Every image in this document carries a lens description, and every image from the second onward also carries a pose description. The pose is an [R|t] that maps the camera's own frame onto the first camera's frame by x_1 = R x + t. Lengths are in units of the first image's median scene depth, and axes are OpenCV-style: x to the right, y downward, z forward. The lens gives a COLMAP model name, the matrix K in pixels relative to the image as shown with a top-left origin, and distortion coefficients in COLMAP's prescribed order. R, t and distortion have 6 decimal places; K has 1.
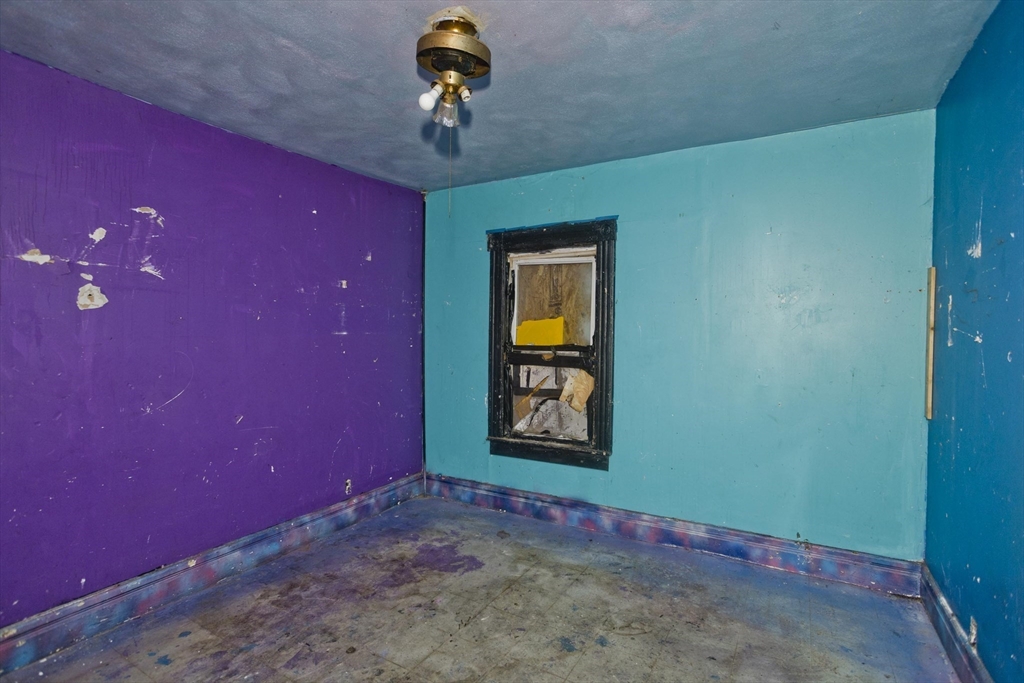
lens RADIAL K [[492.6, 0, 517.8], [0, 492.6, 338.0], [0, 0, 1]] dist [-0.048933, 0.026752]
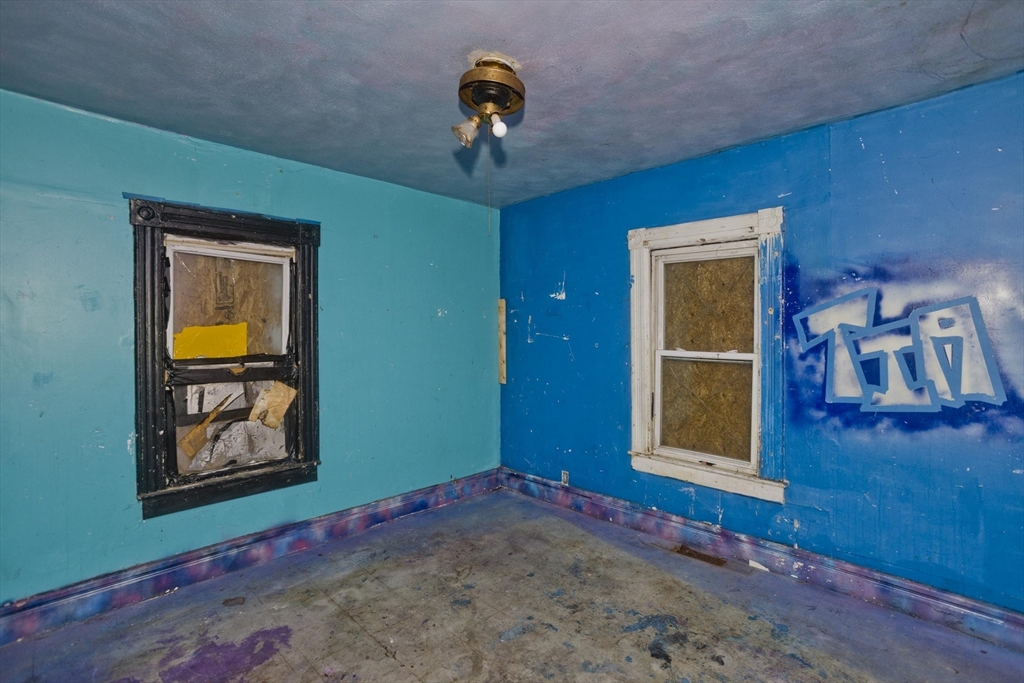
lens RADIAL K [[492.6, 0, 515.4], [0, 492.6, 333.1], [0, 0, 1]] dist [-0.048933, 0.026752]
pose [[0.253608, -0.007866, 0.967275, -0.622666], [0.023658, 0.999718, 0.001927, -0.015381], [-0.967018, 0.022395, 0.253723, 0.343713]]
